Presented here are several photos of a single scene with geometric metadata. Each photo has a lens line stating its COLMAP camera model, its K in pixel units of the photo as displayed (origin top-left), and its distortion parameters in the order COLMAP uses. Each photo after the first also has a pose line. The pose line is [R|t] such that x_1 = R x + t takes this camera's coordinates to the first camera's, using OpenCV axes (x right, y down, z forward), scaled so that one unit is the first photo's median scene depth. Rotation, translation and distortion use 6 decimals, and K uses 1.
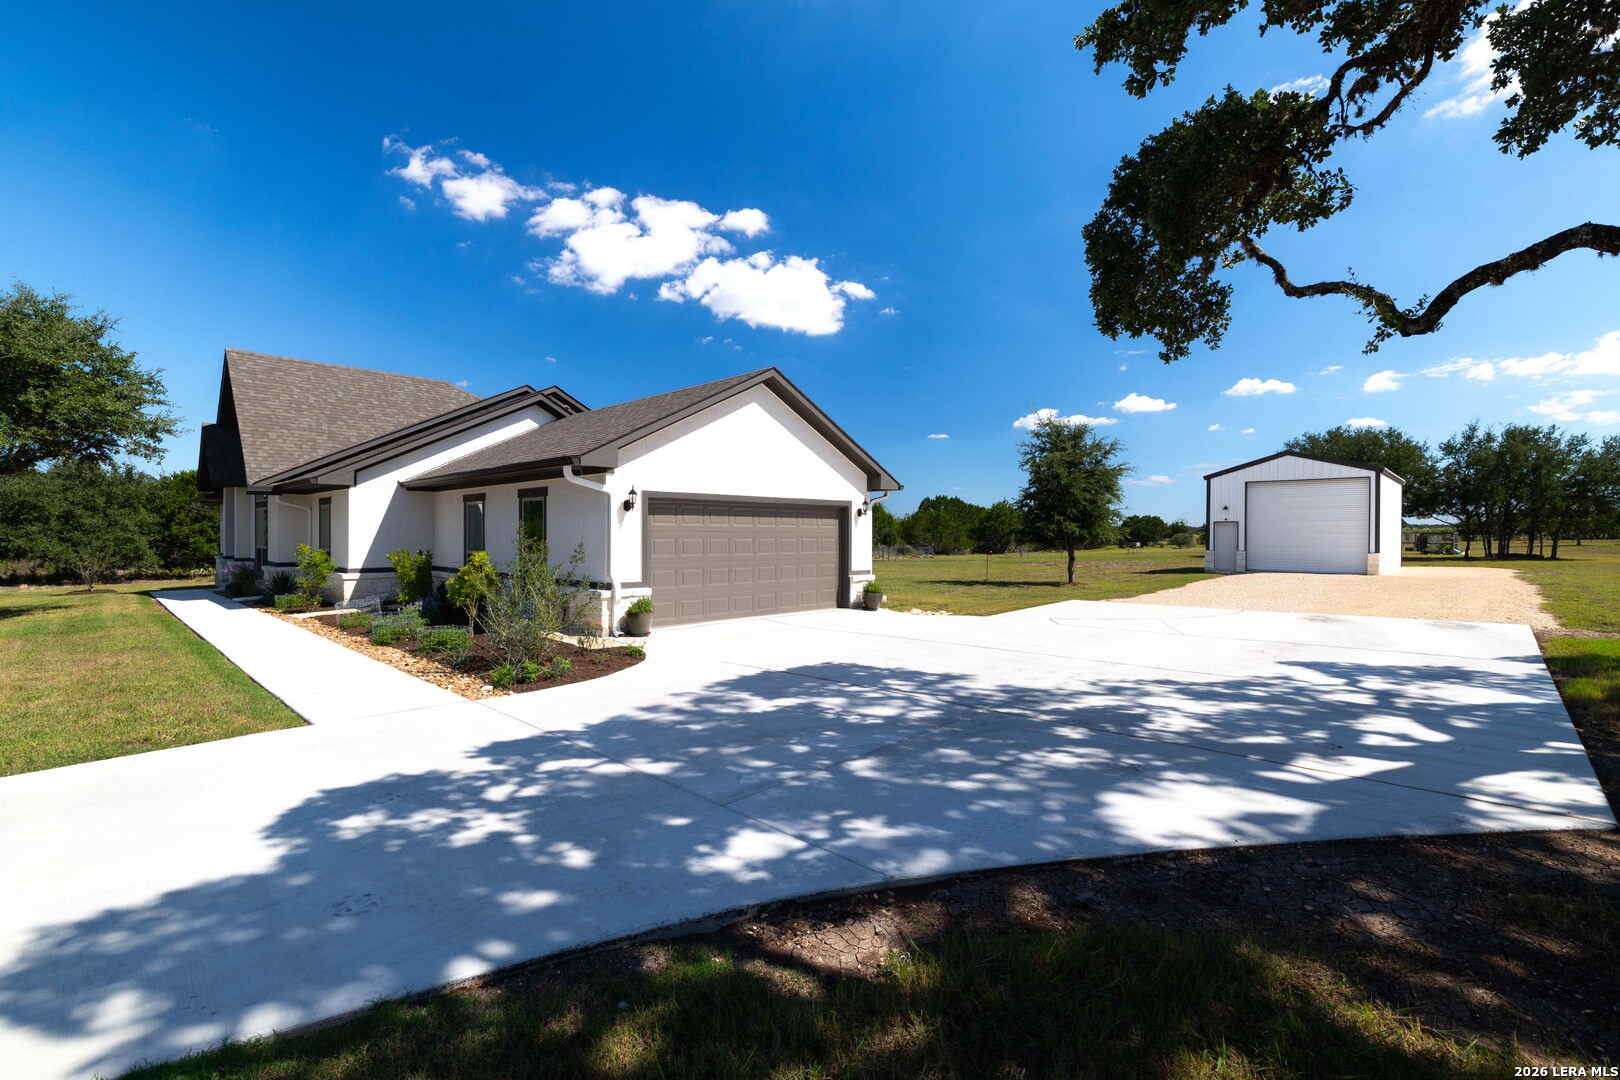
lens RADIAL K [[707.6, 0, 811.8], [0, 707.6, 539.4], [0, 0, 1]] dist [-0.005842, 0.005918]
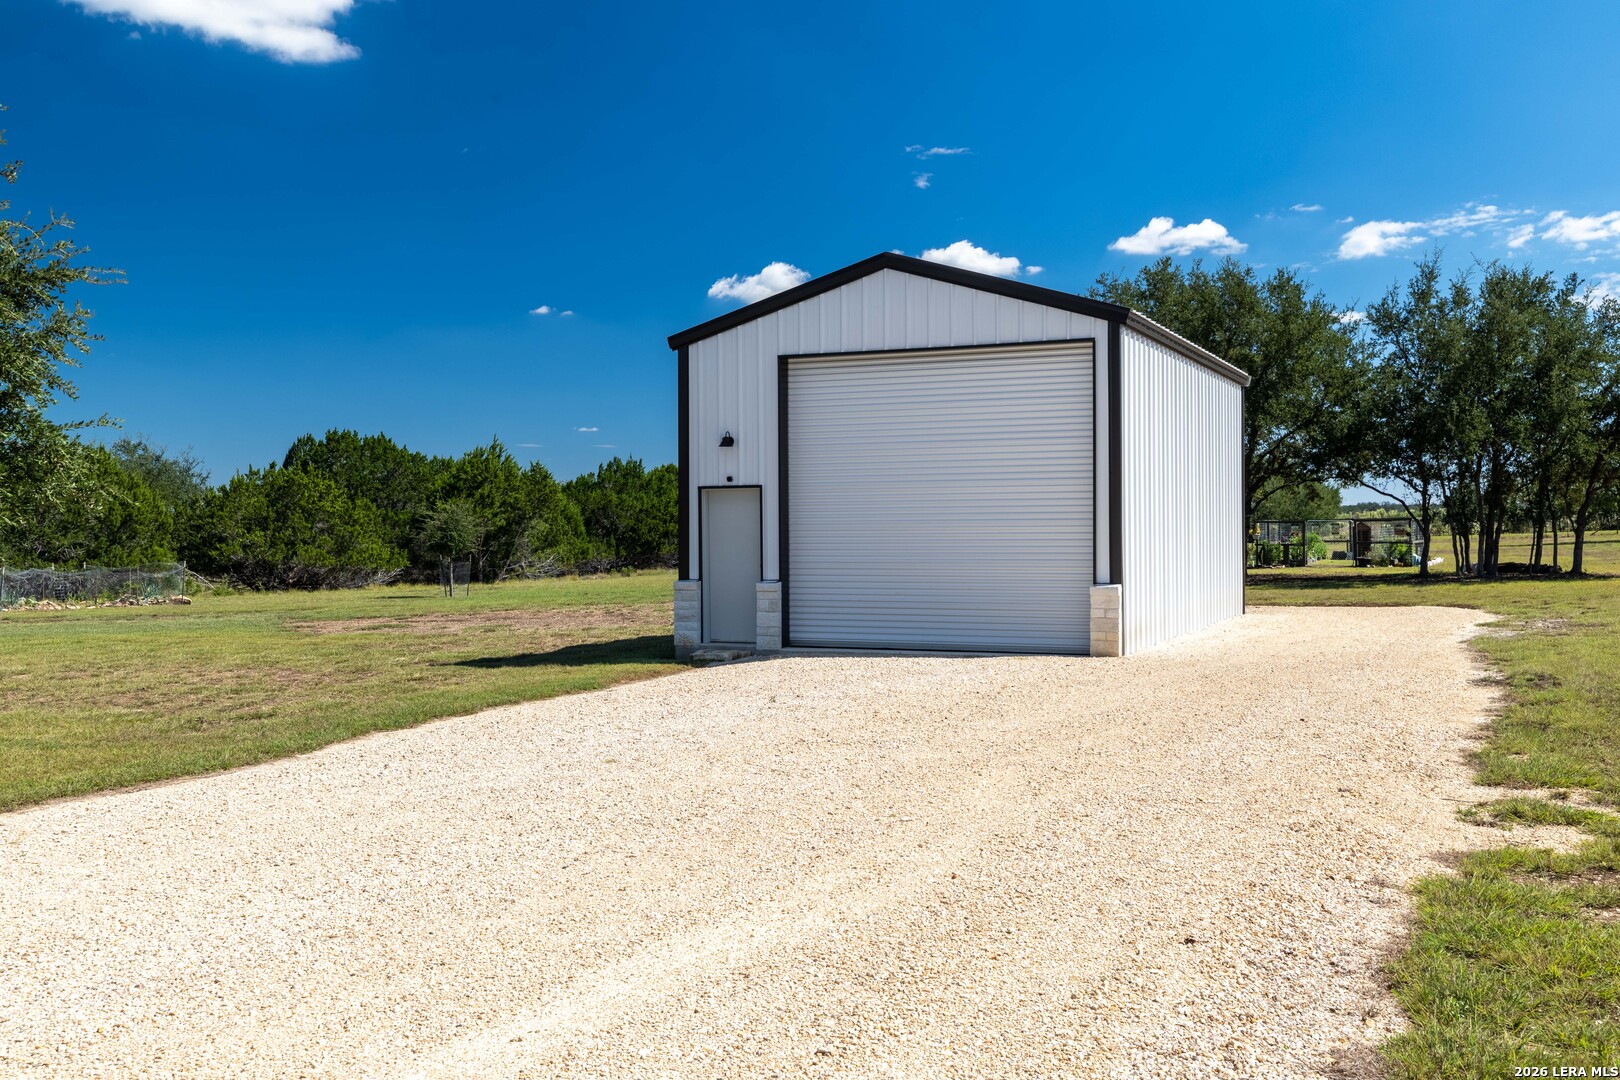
lens RADIAL K [[1622.8, 0, 809.5], [0, 1622.8, 539.4], [0, 0, 1]] dist [0.020105, 0.000000]
pose [[0.935930, -0.012892, 0.351950, 0.236400], [0.013817, 0.999905, -0.000119, -0.000930], [-0.351915, 0.004974, 0.936019, 0.211498]]
